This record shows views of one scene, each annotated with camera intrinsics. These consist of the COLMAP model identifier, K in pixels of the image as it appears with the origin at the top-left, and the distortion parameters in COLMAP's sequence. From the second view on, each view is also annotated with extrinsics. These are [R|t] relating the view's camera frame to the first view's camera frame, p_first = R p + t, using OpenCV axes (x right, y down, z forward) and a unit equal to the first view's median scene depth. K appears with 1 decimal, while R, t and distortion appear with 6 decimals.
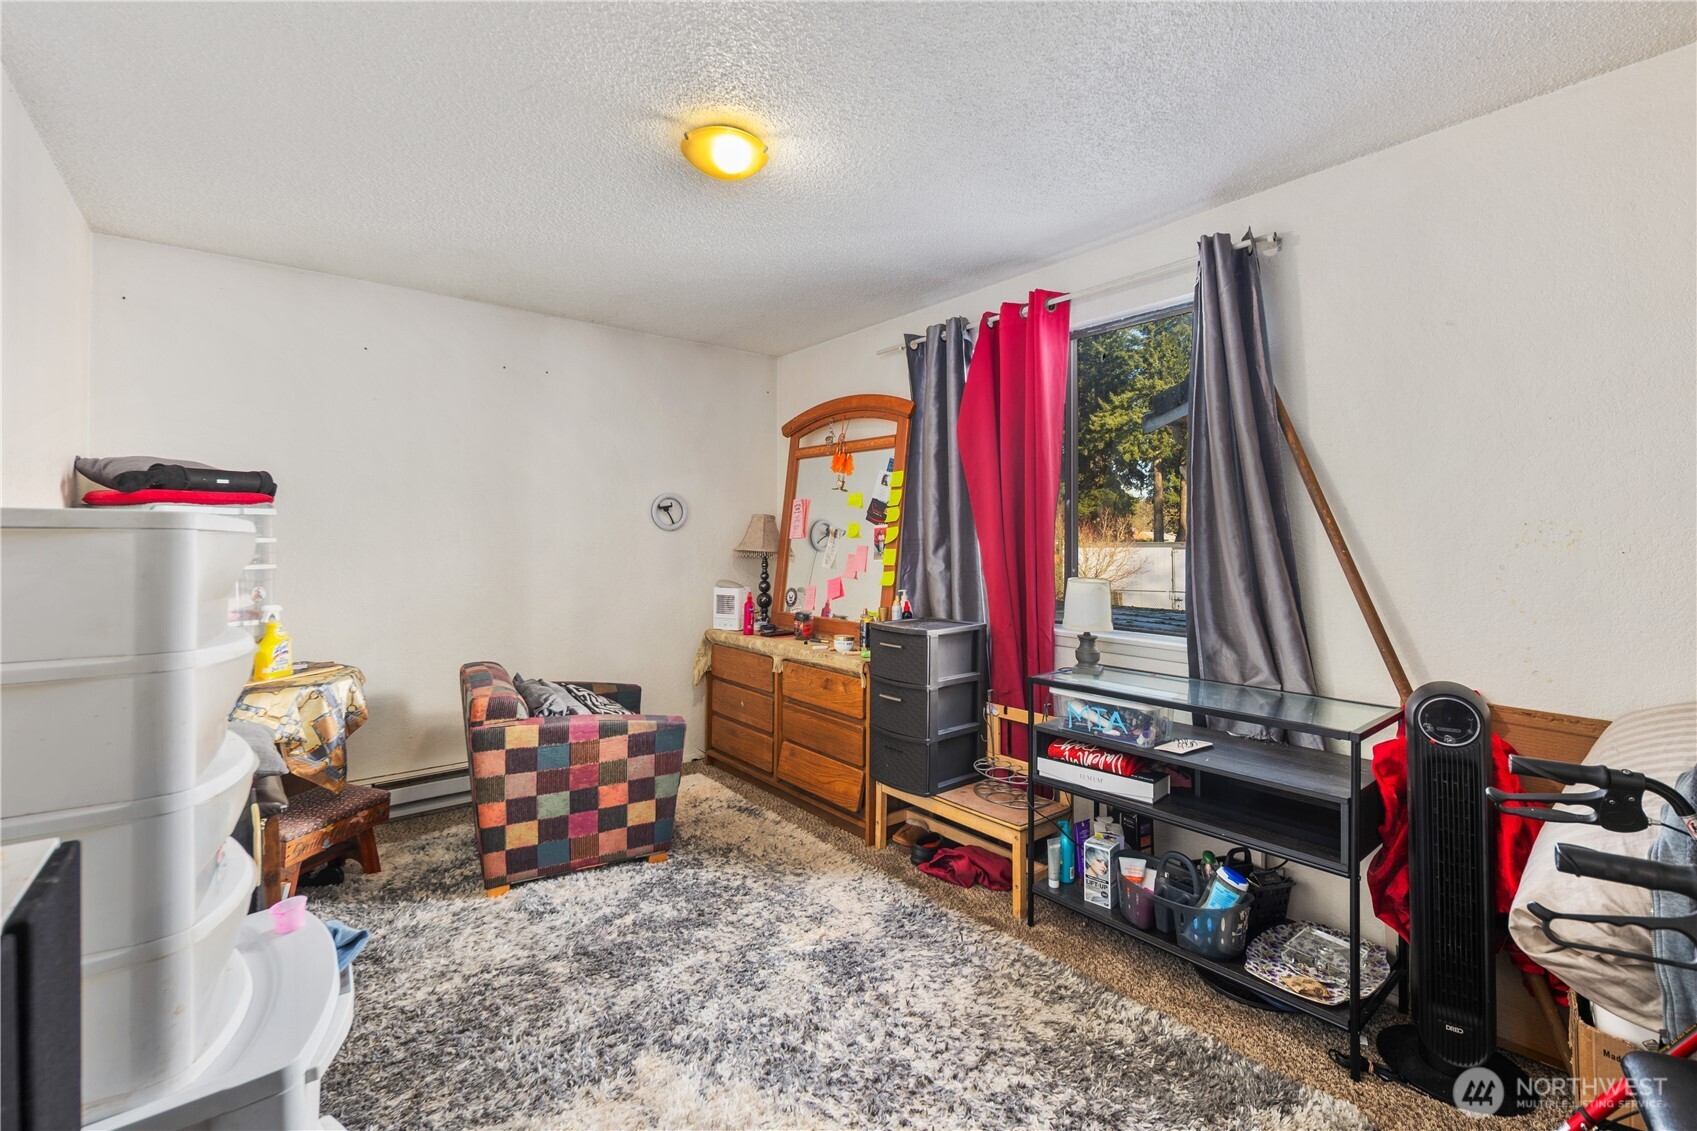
lens RADIAL K [[734.1, 0, 852.4], [0, 734.1, 553.7], [0, 0, 1]] dist [0.001712, 0.000122]
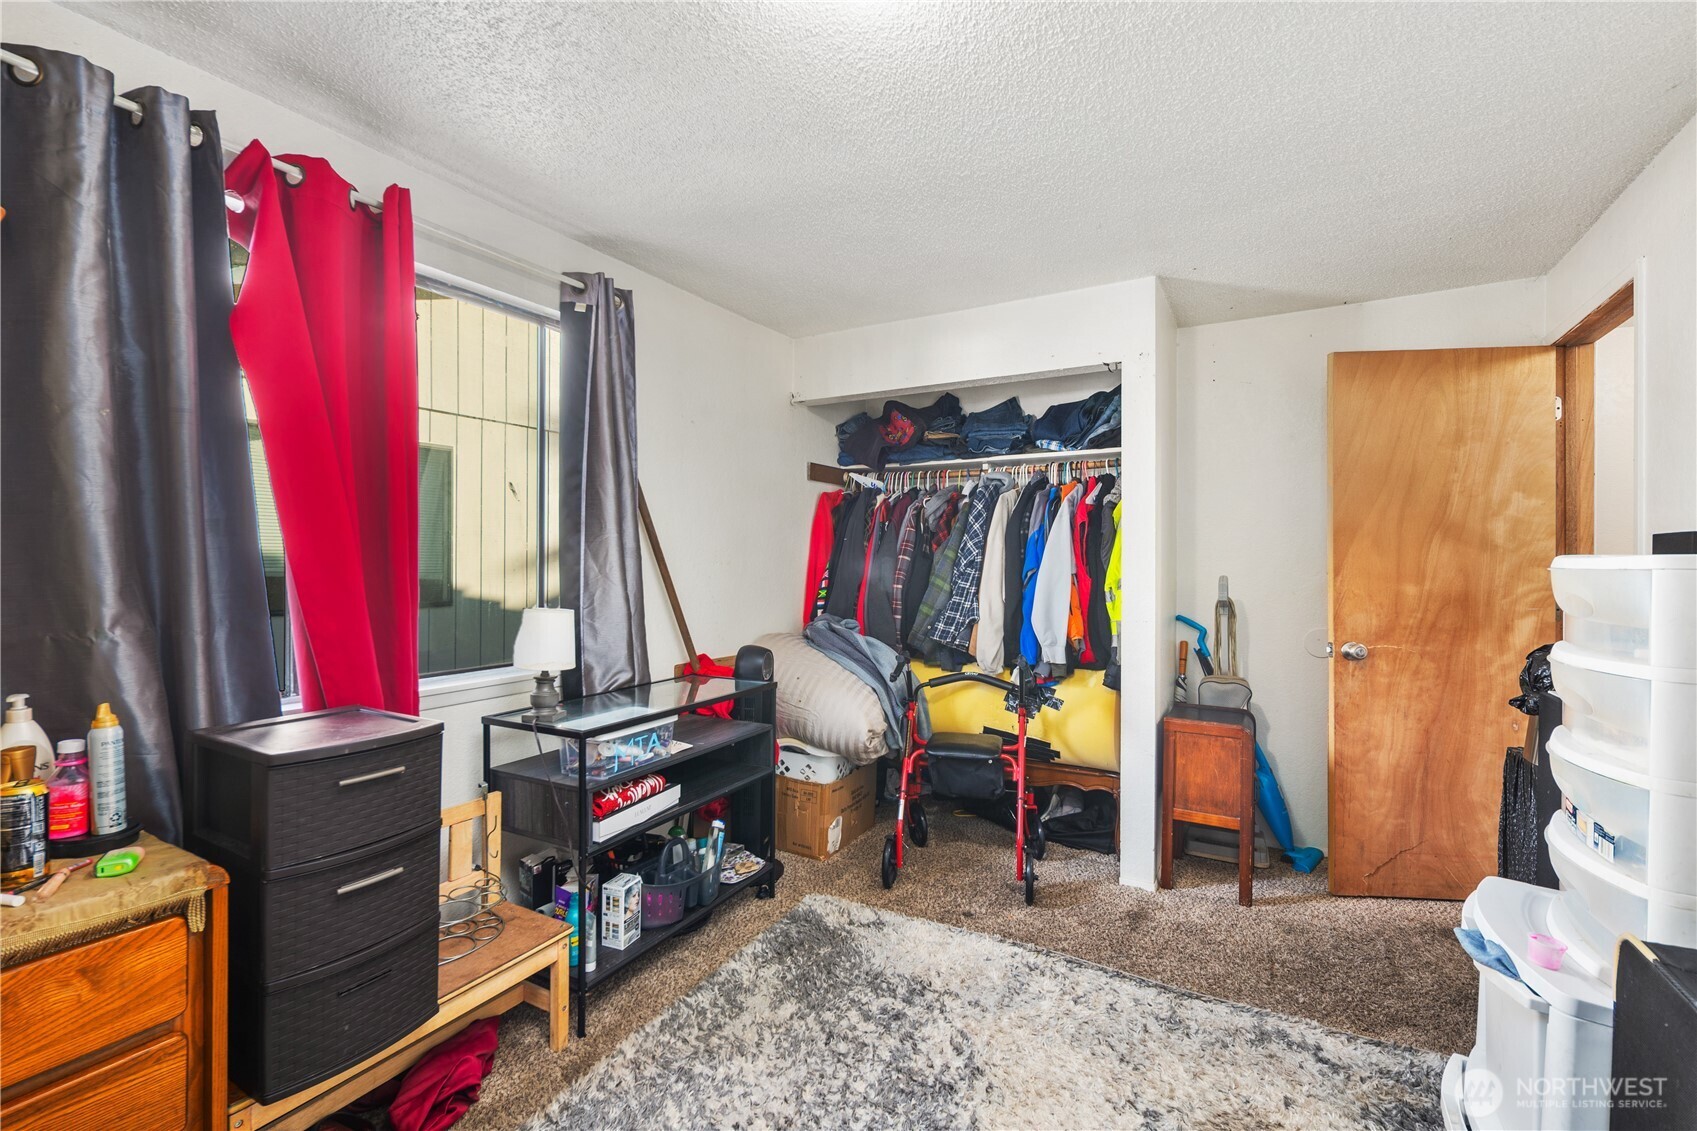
lens RADIAL K [[734.1, 0, 851.4], [0, 734.1, 561.5], [0, 0, 1]] dist [0.001712, 0.000122]
pose [[-0.365486, -0.010594, 0.930757, -0.674159], [0.003114, 0.999916, 0.012604, -0.033349], [-0.930812, 0.007505, -0.365422, 1.103606]]
